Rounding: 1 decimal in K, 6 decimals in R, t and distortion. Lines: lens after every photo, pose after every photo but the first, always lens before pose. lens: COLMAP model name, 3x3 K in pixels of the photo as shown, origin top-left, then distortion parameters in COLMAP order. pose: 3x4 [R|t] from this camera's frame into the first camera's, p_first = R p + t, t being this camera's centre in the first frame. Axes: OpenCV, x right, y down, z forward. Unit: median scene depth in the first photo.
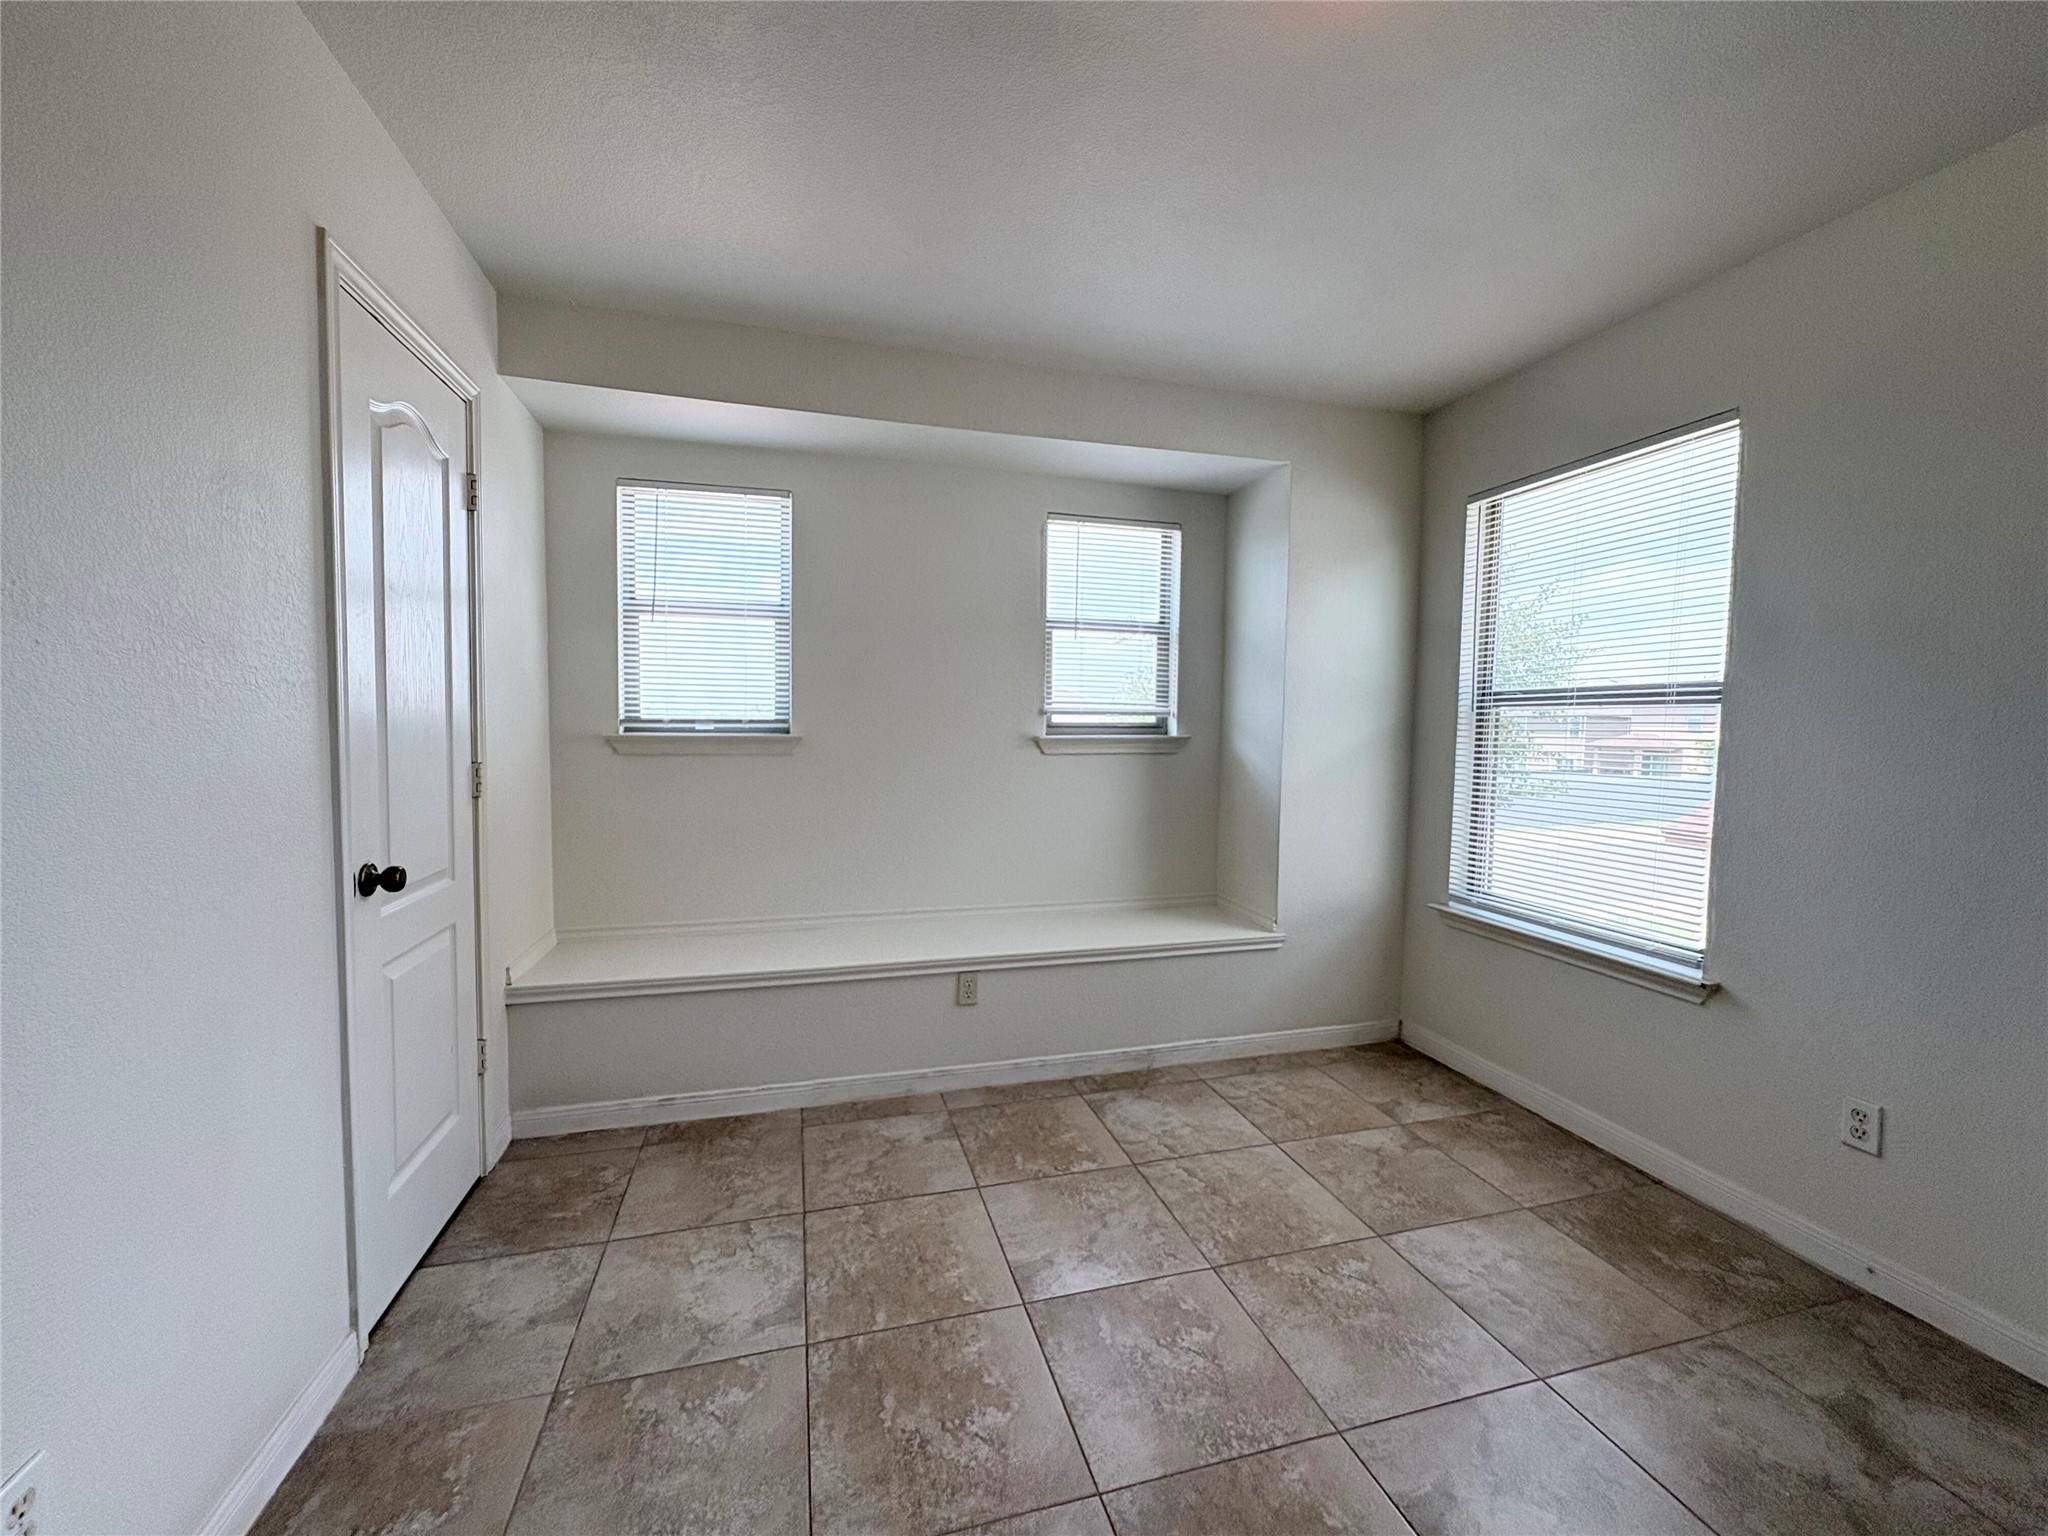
lens RADIAL K [[810.7, 0, 1036.5], [0, 810.7, 761.1], [0, 0, 1]] dist [0.002284, 0.000734]
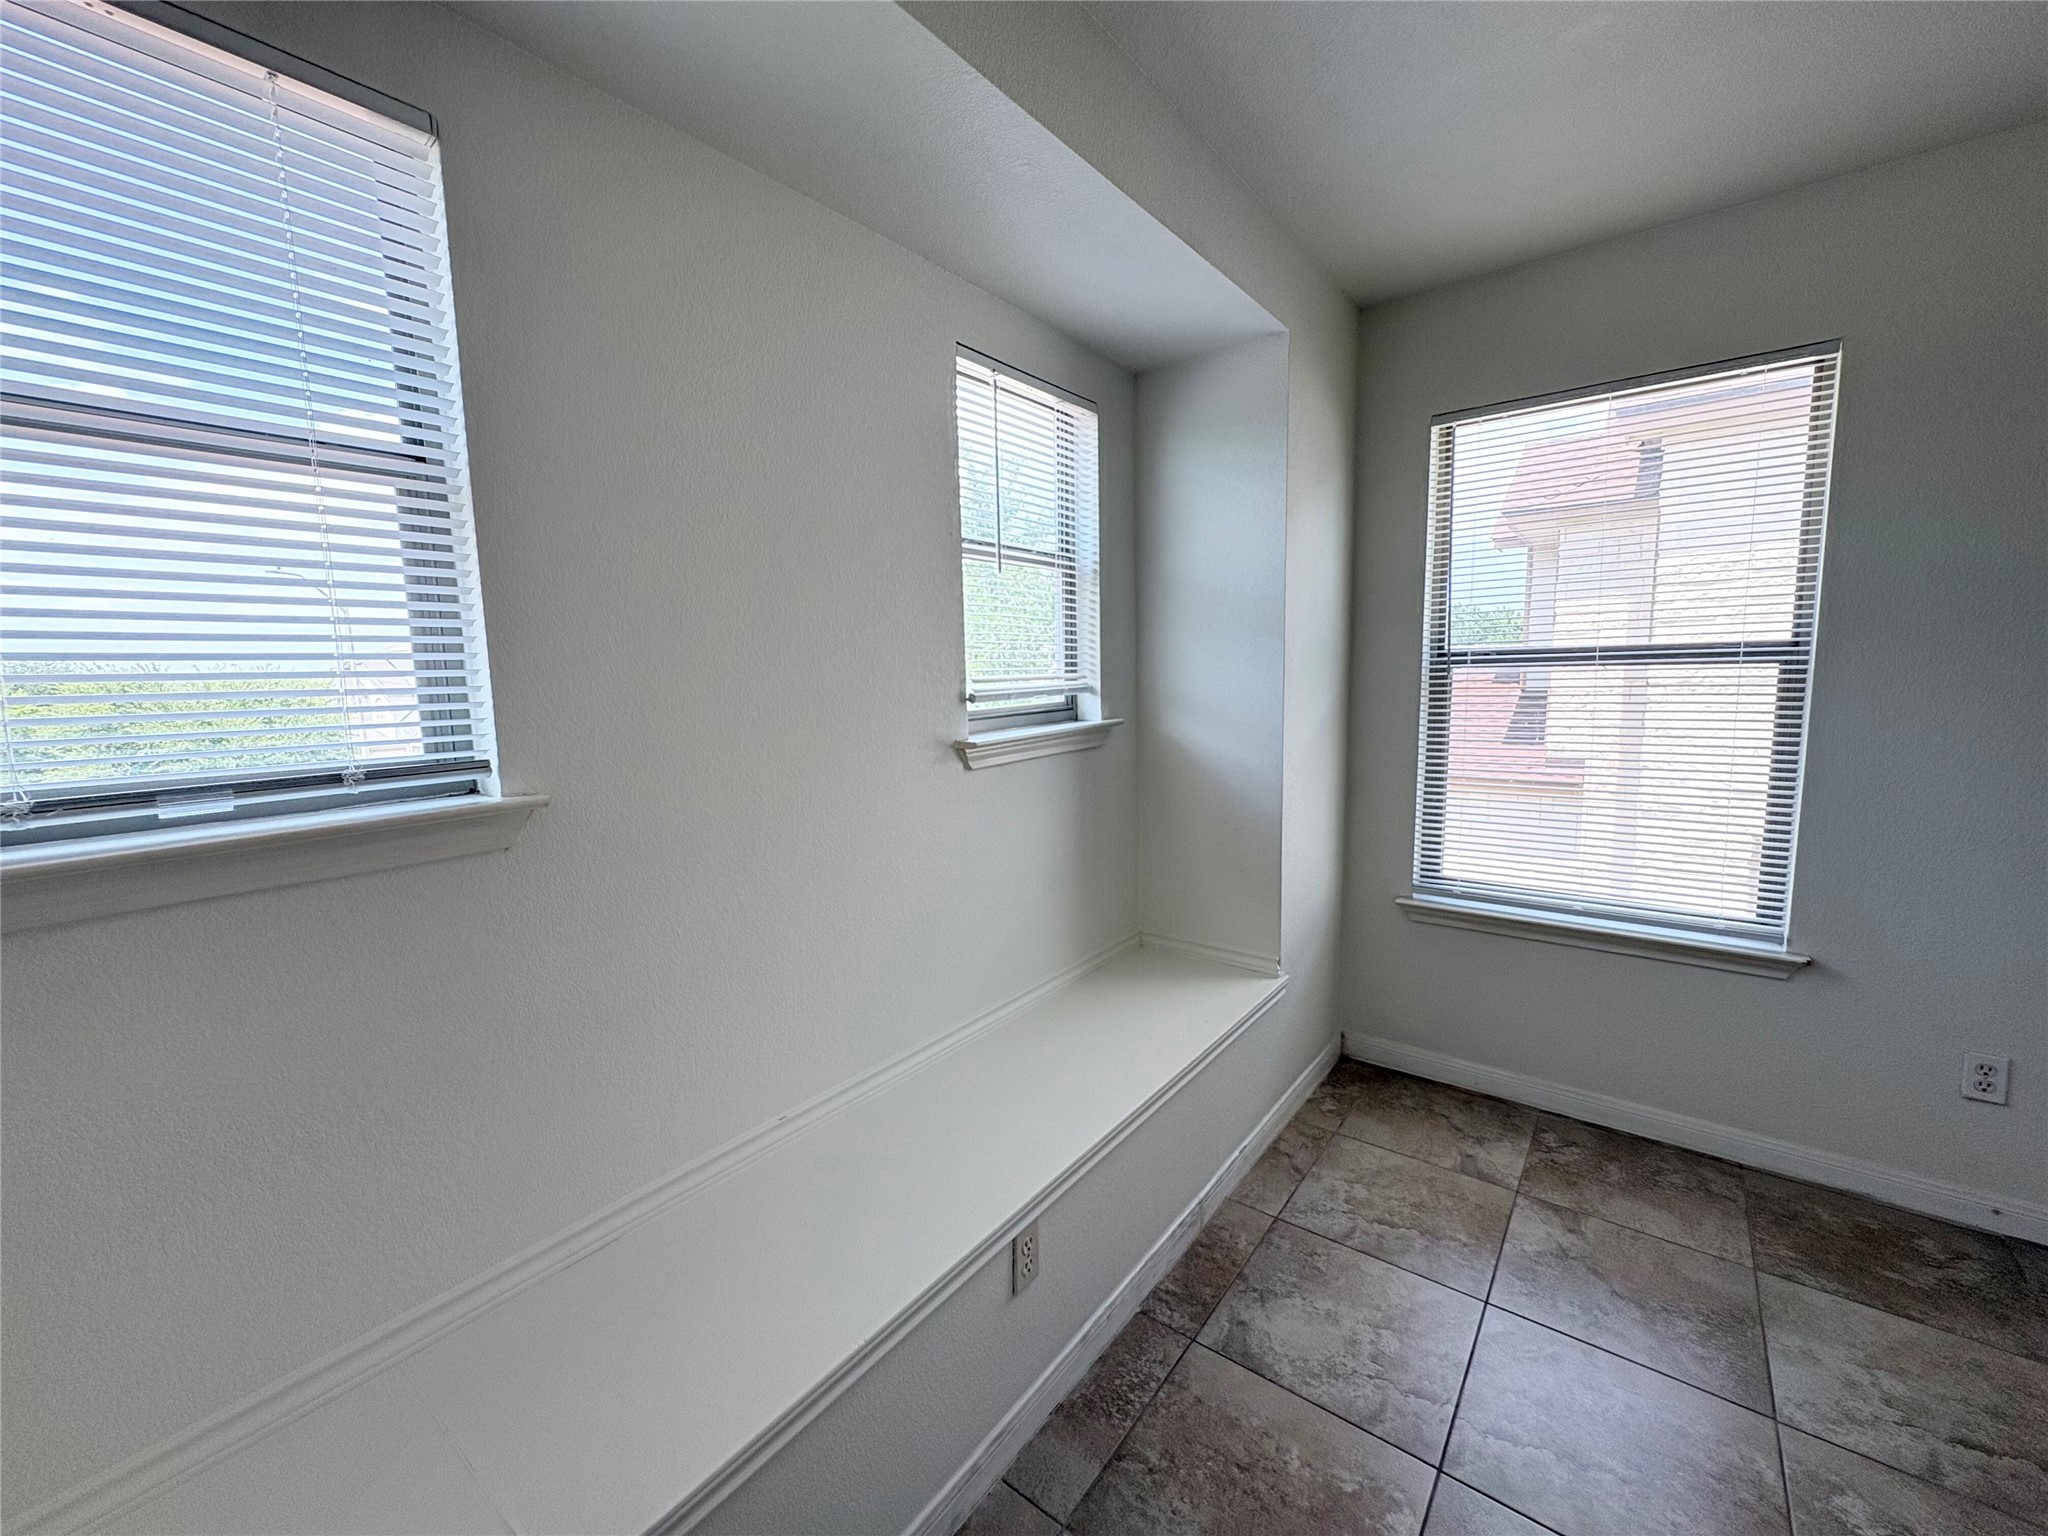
lens RADIAL K [[810.7, 0, 1037.0], [0, 810.7, 763.0], [0, 0, 1]] dist [0.002284, 0.000734]
pose [[0.811665, -0.096493, 0.576098, -0.319467], [0.060516, 0.994845, 0.081370, -0.064676], [-0.580980, -0.031182, 0.813320, 0.548244]]
